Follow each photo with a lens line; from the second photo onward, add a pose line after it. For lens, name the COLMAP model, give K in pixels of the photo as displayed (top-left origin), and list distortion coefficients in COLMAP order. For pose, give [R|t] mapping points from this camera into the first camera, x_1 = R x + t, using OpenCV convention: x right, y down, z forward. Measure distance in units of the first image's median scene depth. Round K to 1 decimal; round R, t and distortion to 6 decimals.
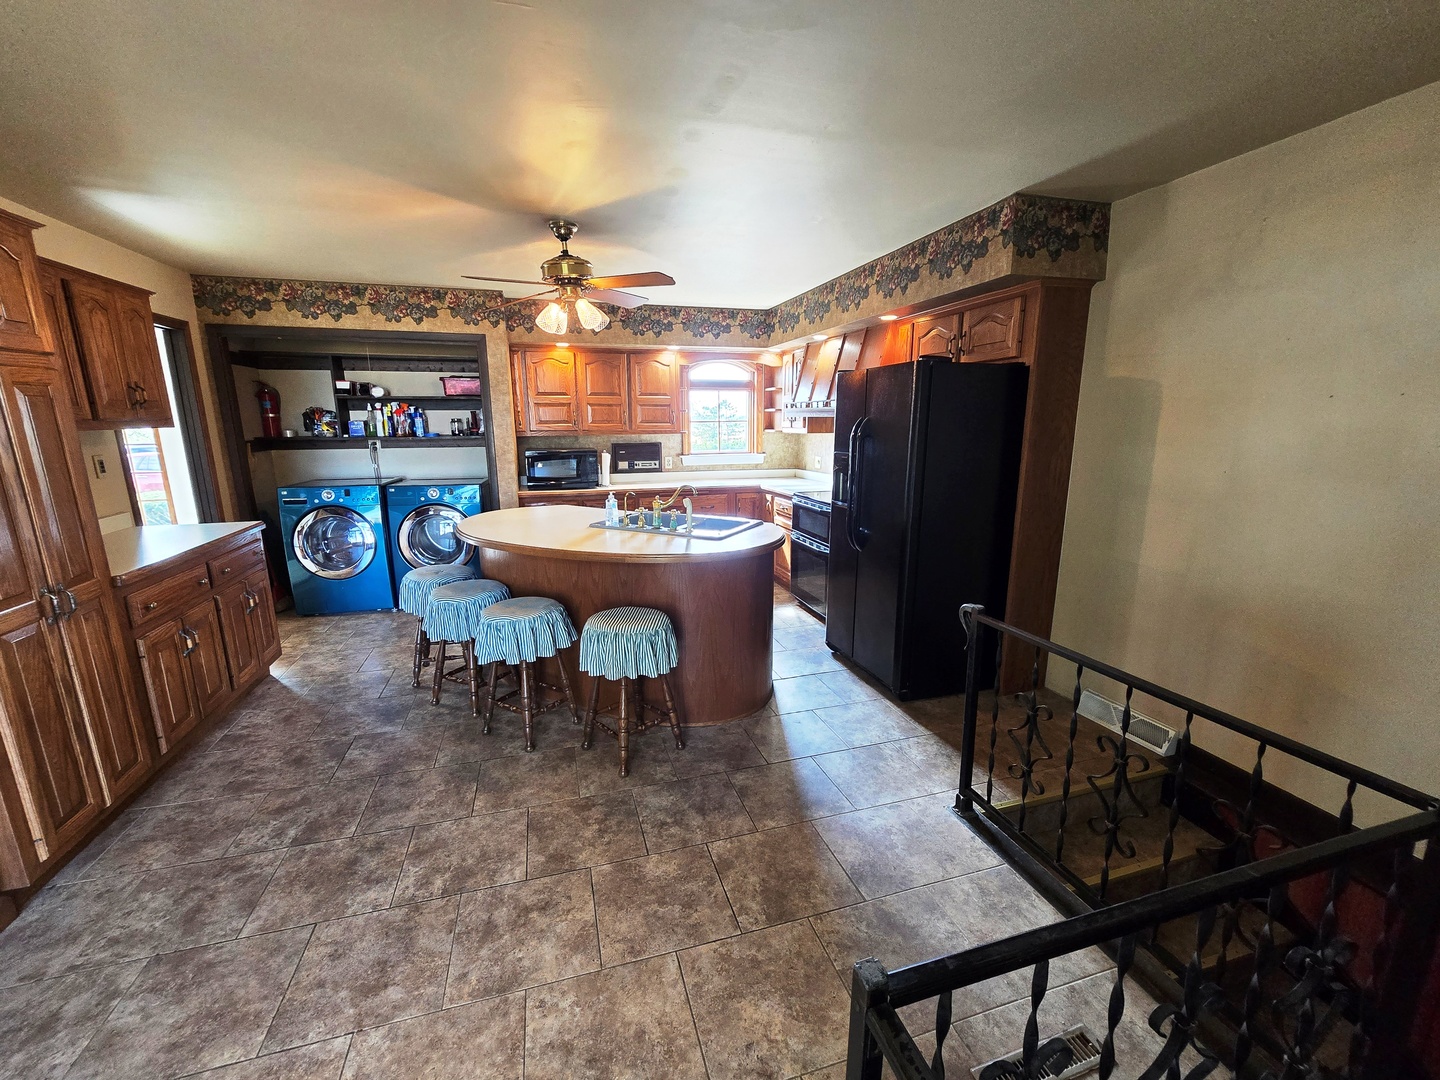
lens RADIAL K [[627.5, 0, 720.0], [0, 627.5, 540.0], [0, 0, 1]] dist [-0.007180, -0.000153]
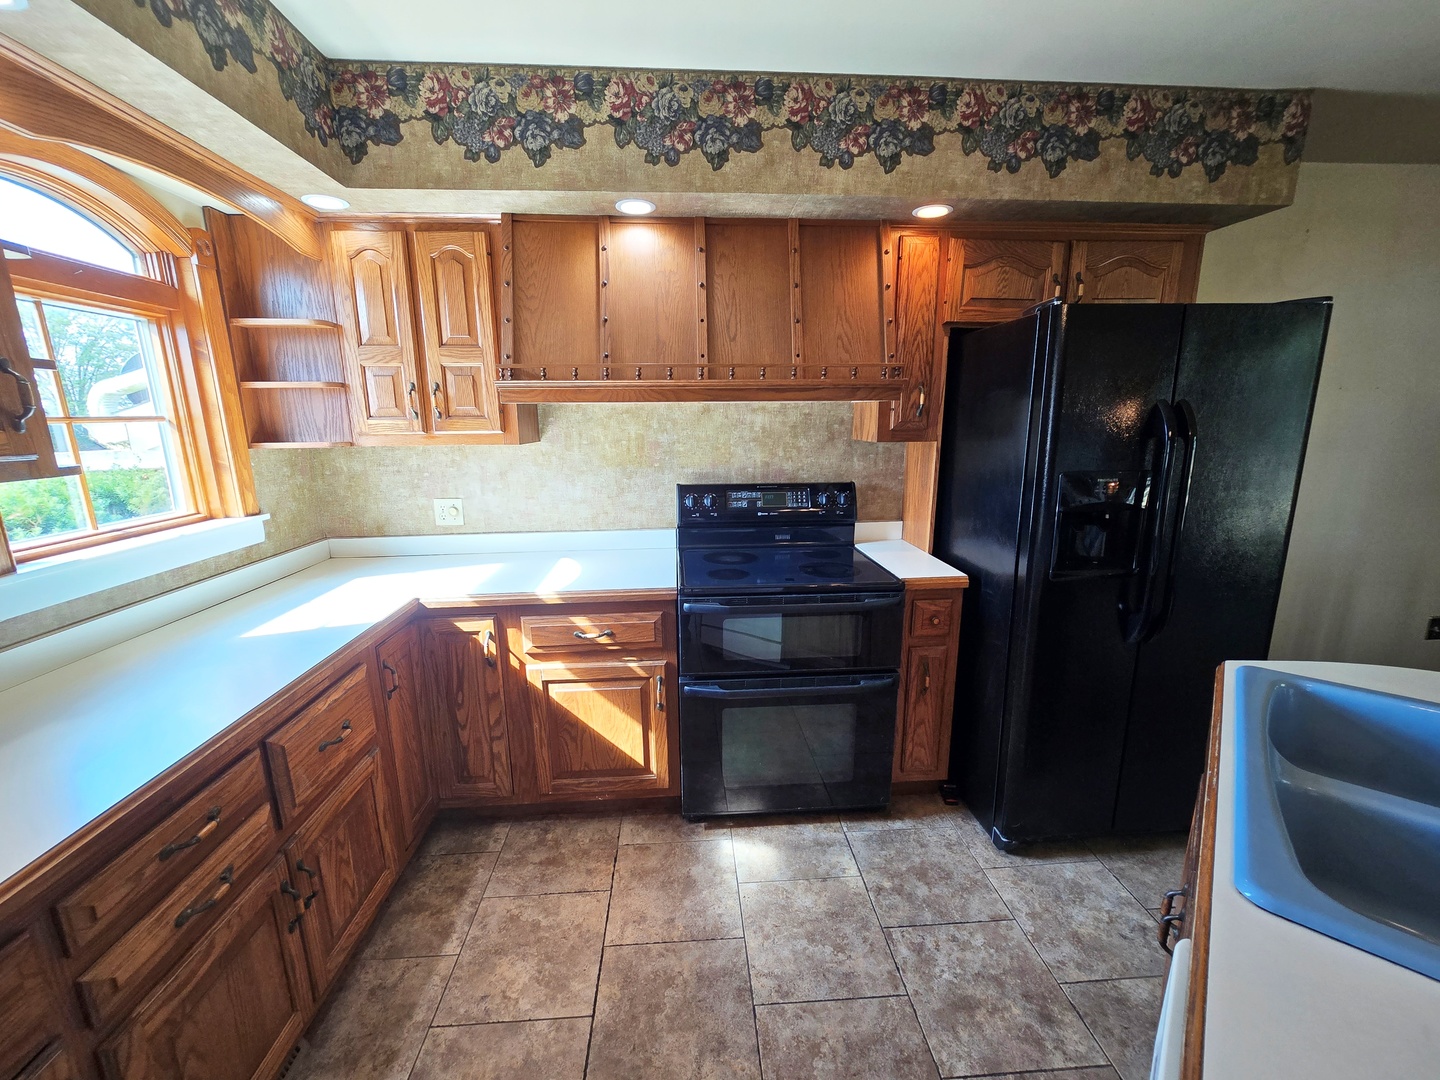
lens RADIAL K [[627.5, 0, 720.0], [0, 627.5, 540.0], [0, 0, 1]] dist [-0.007180, -0.000153]
pose [[0.213009, -0.205188, 0.955262, -0.331103], [0.191315, 0.967533, 0.165163, -0.217246], [-0.958137, 0.147574, 0.245348, 1.117154]]
